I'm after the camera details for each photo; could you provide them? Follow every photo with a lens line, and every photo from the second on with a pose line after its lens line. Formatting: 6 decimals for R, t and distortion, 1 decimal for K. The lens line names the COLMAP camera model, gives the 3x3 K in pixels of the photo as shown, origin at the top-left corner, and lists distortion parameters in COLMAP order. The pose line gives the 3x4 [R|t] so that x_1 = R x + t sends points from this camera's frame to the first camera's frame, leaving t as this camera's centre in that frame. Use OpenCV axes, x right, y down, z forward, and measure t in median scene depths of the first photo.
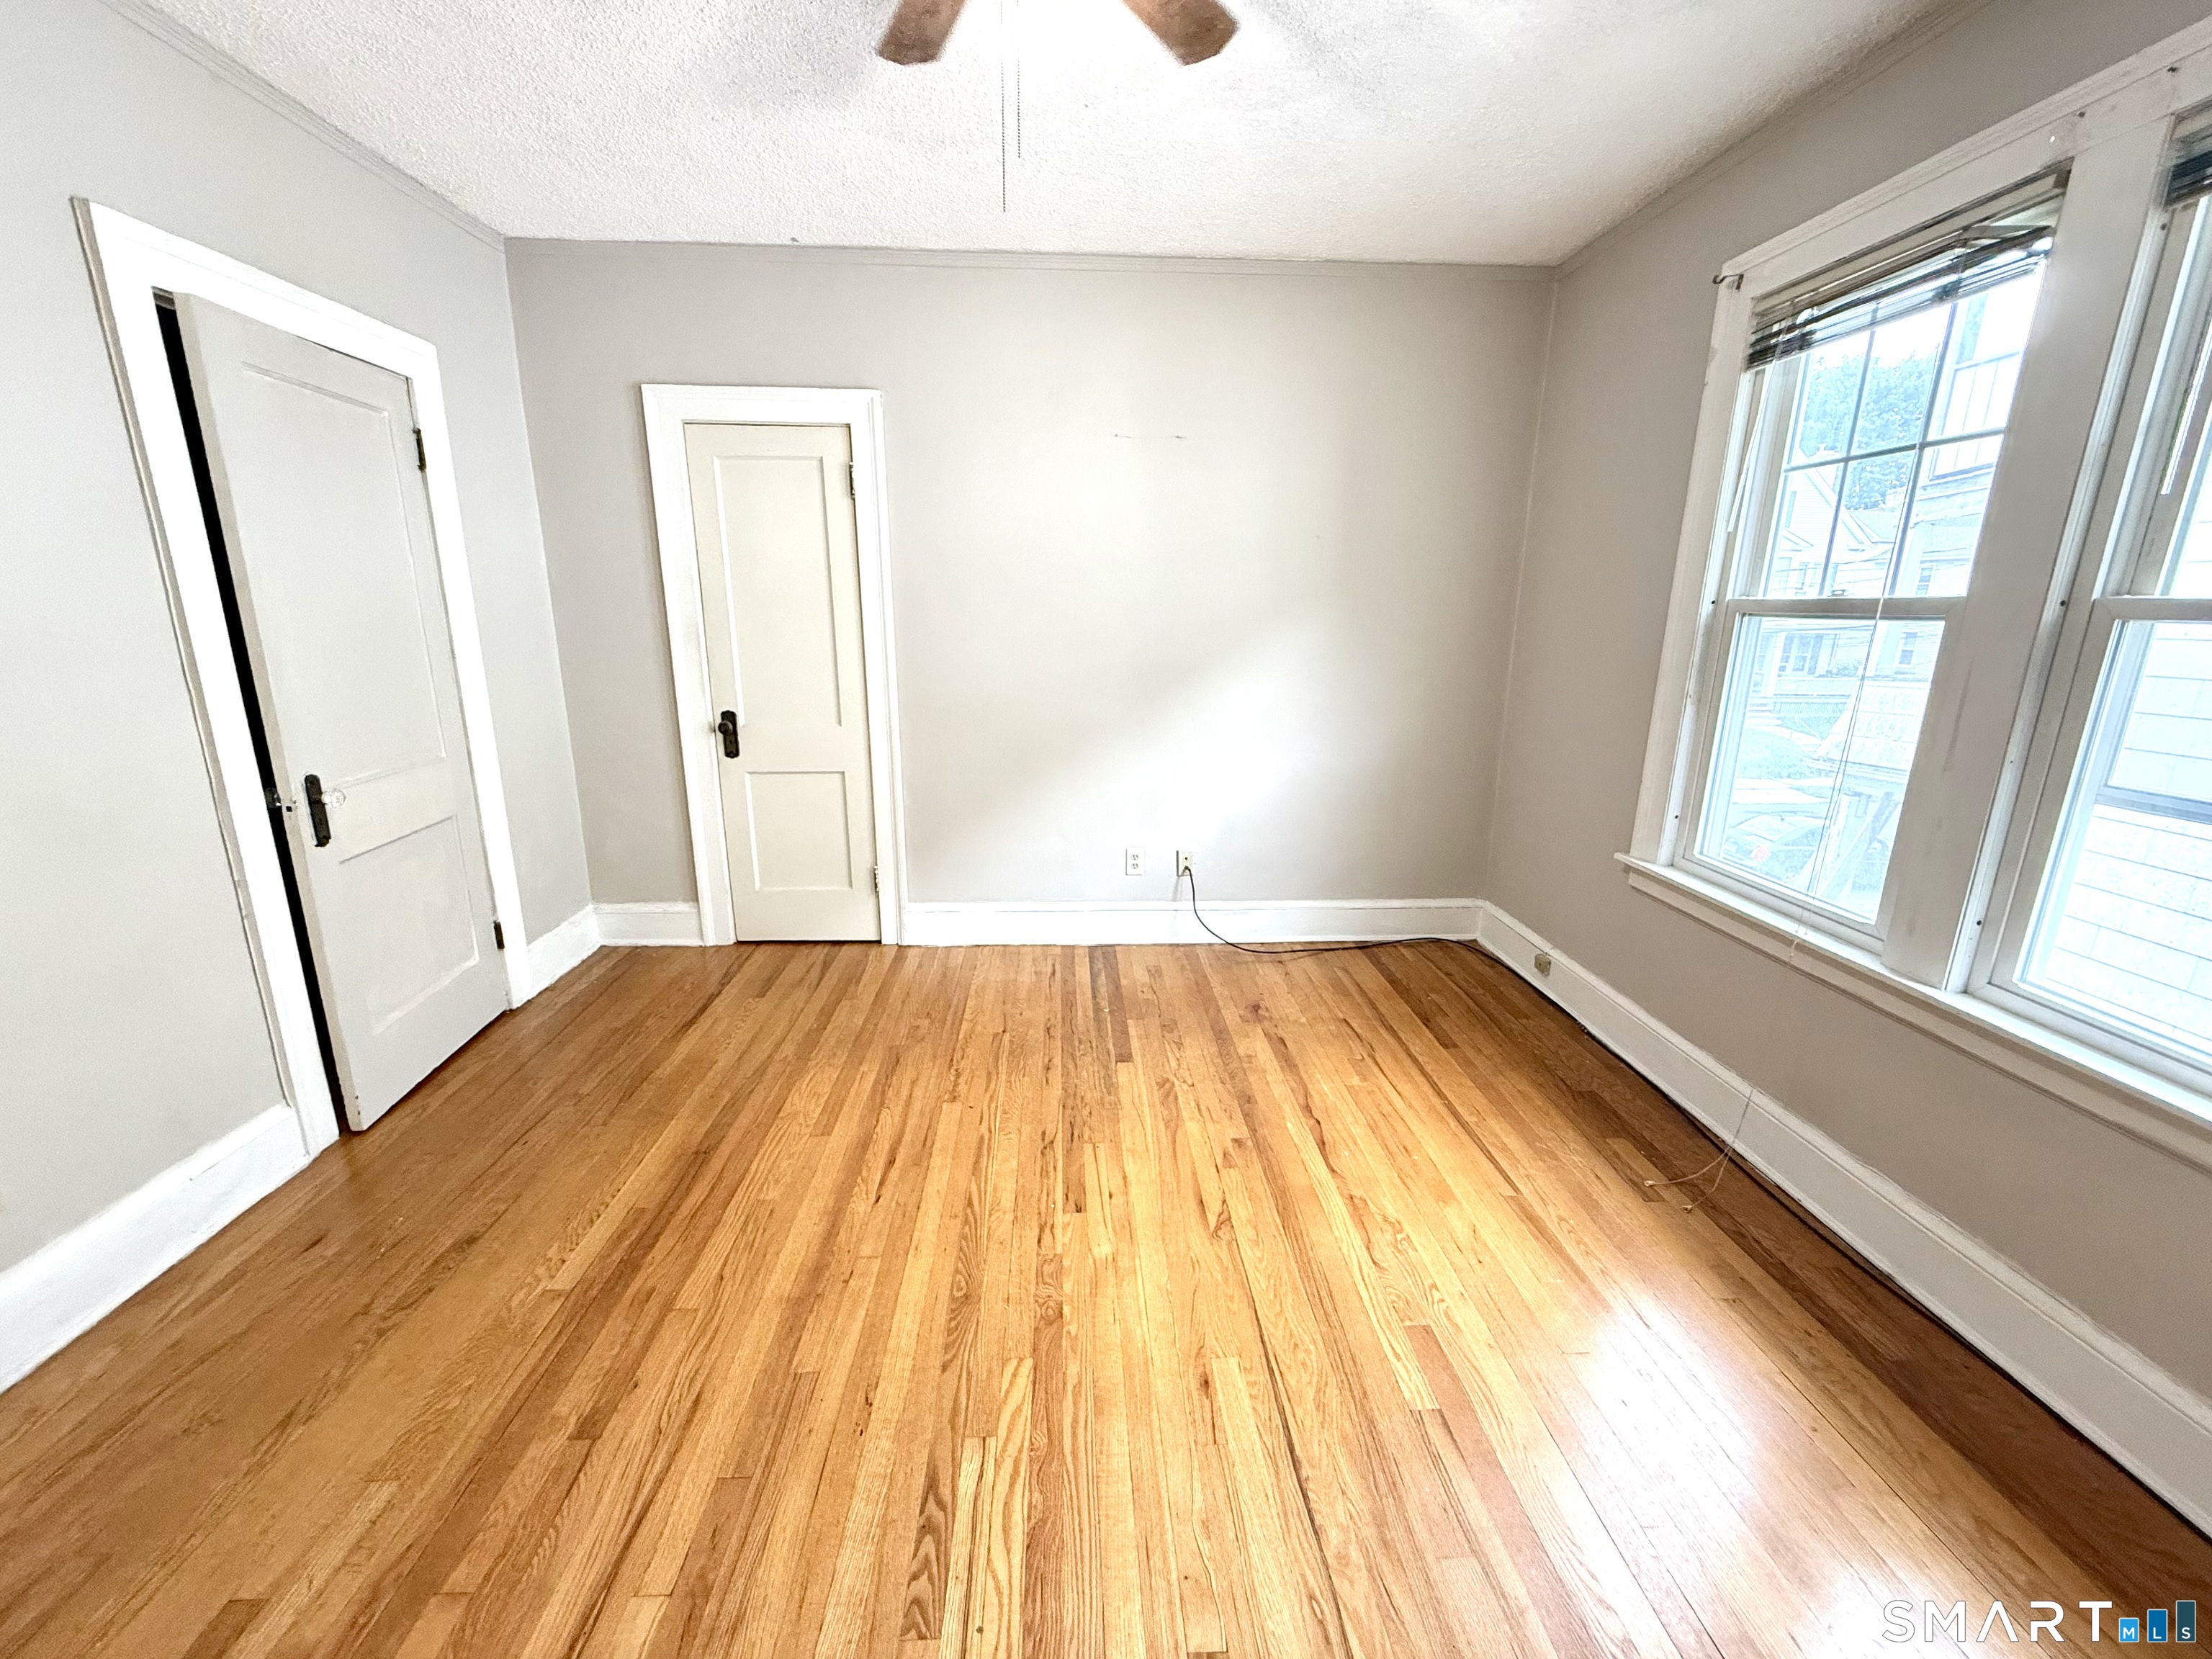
lens RADIAL K [[883.1, 0, 1104.9], [0, 883.1, 831.1], [0, 0, 1]] dist [0.001442, -0.000268]
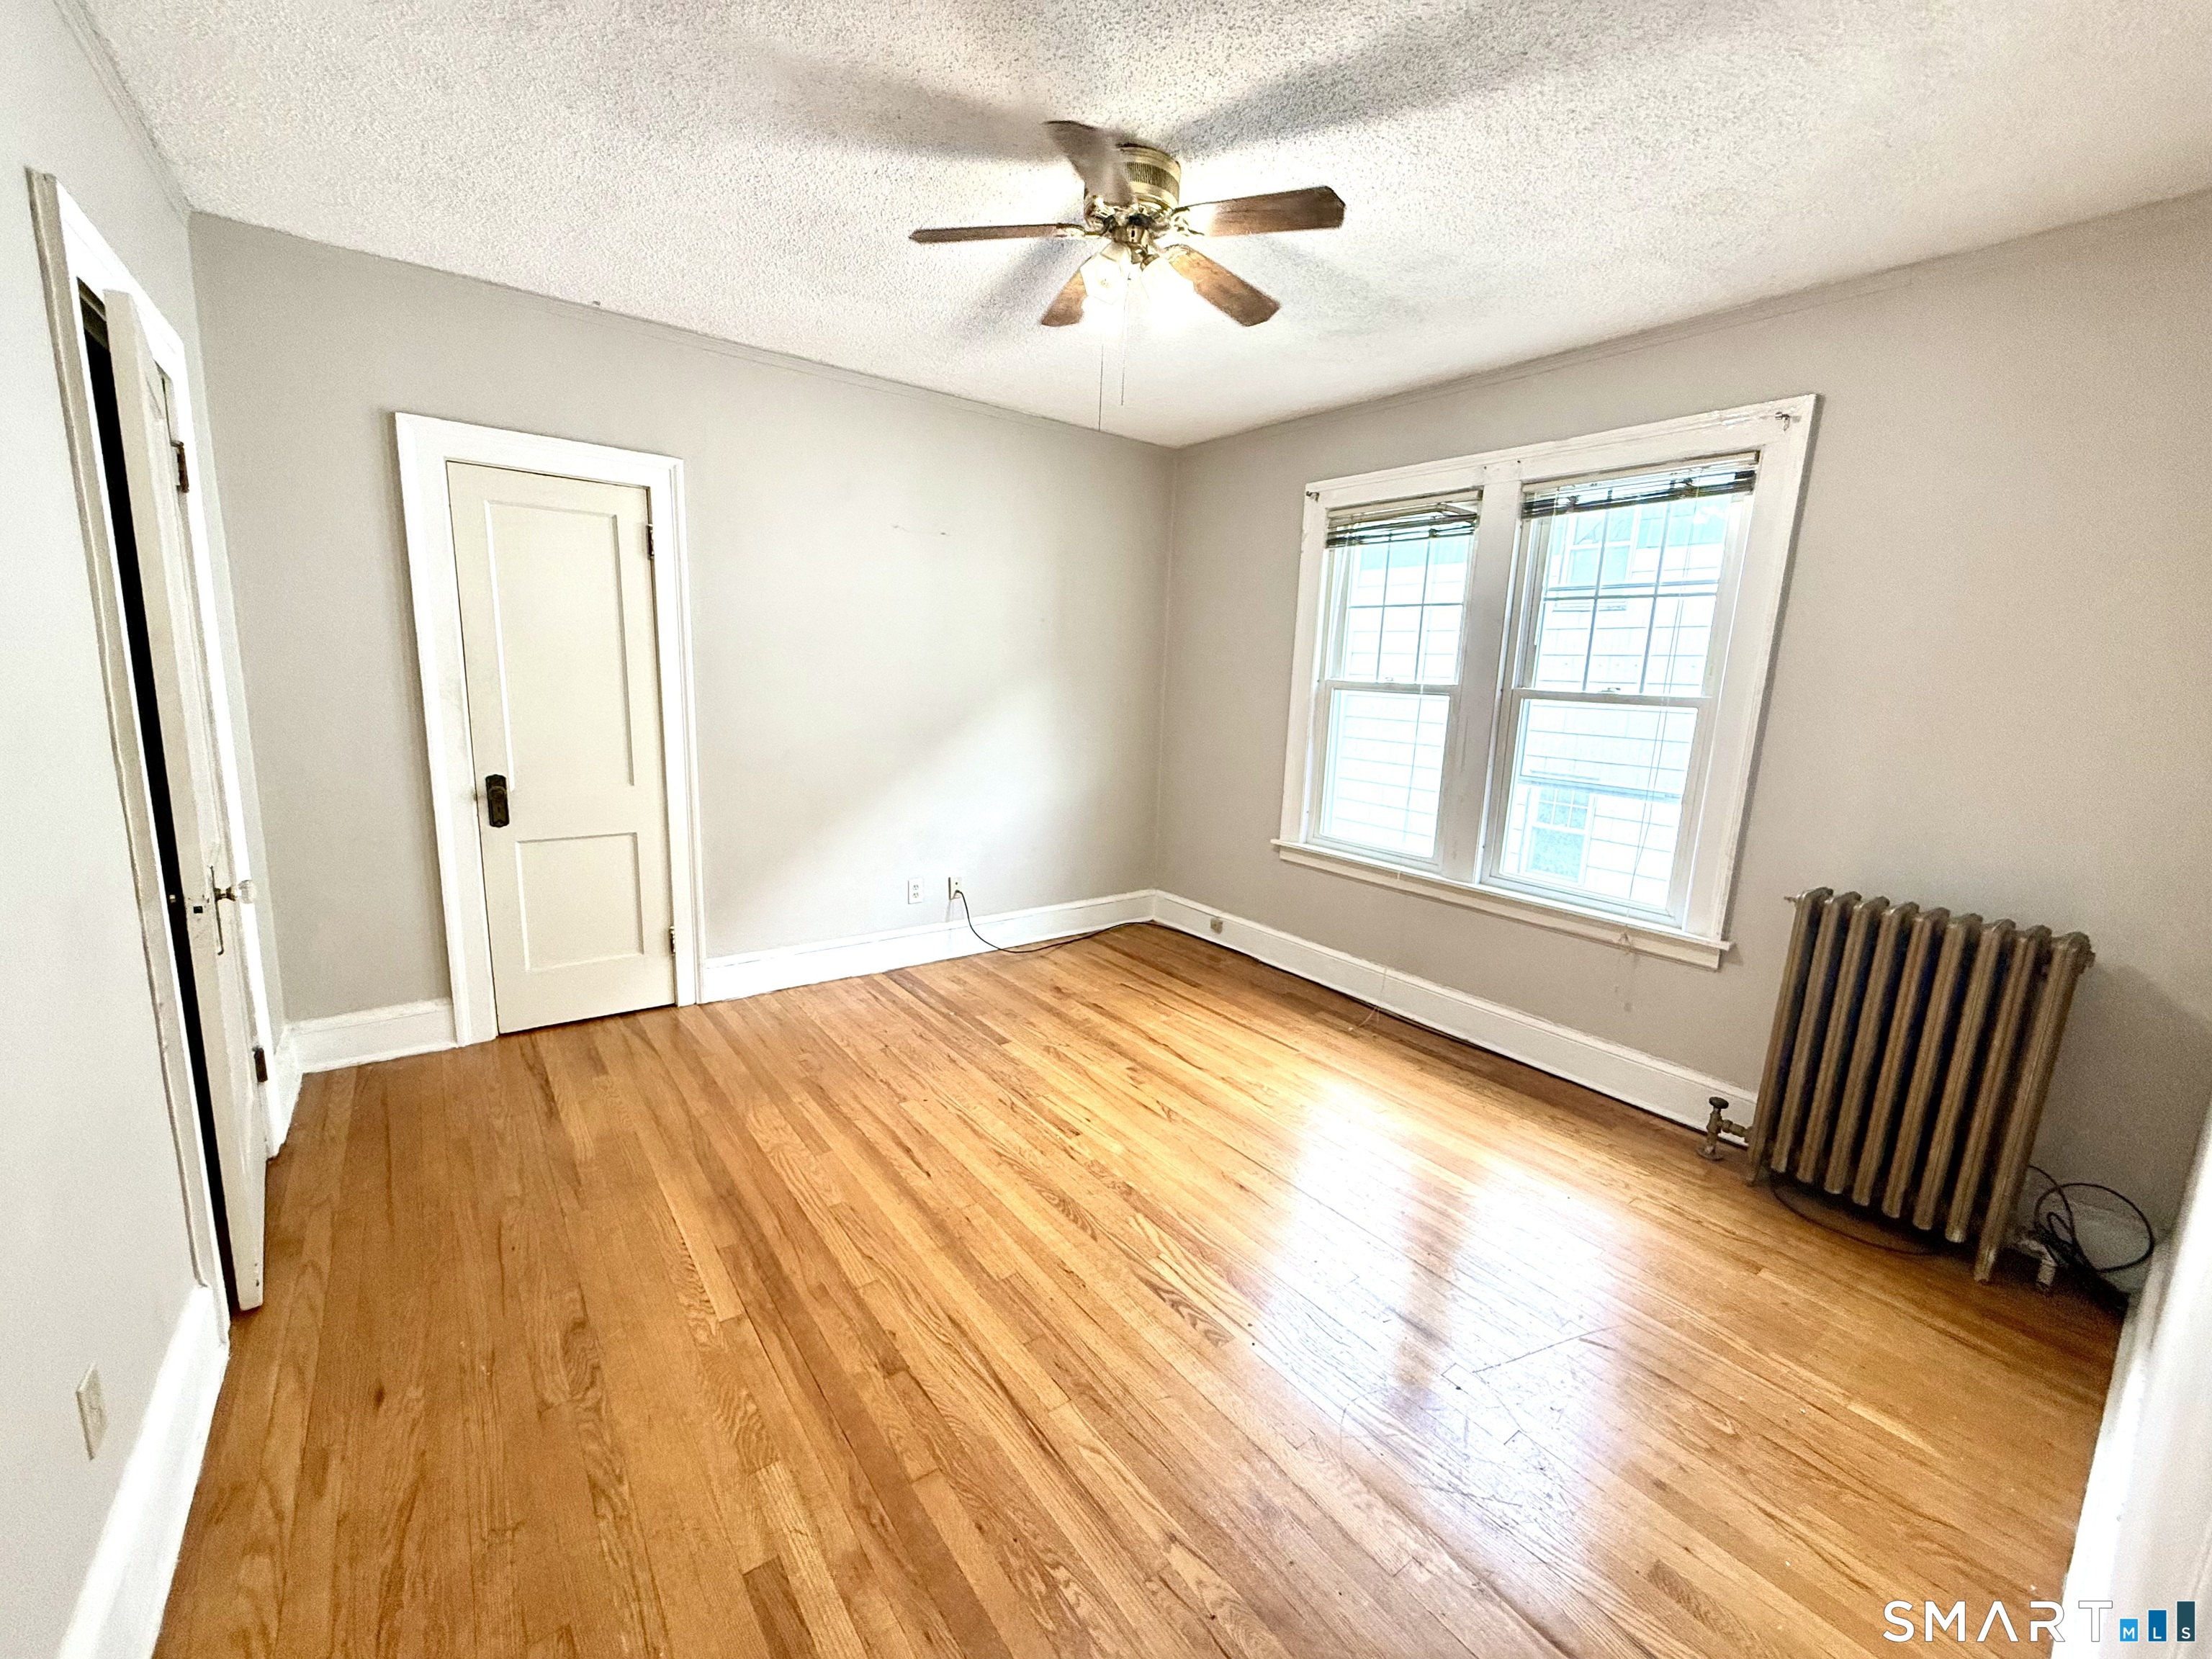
lens RADIAL K [[883.1, 0, 1103.3], [0, 883.1, 828.7], [0, 0, 1]] dist [0.001442, -0.000268]
pose [[0.821553, -0.078703, 0.564675, -0.601657], [0.109874, 0.993716, -0.021356, 0.008186], [-0.559445, 0.079589, 0.825037, -0.121950]]
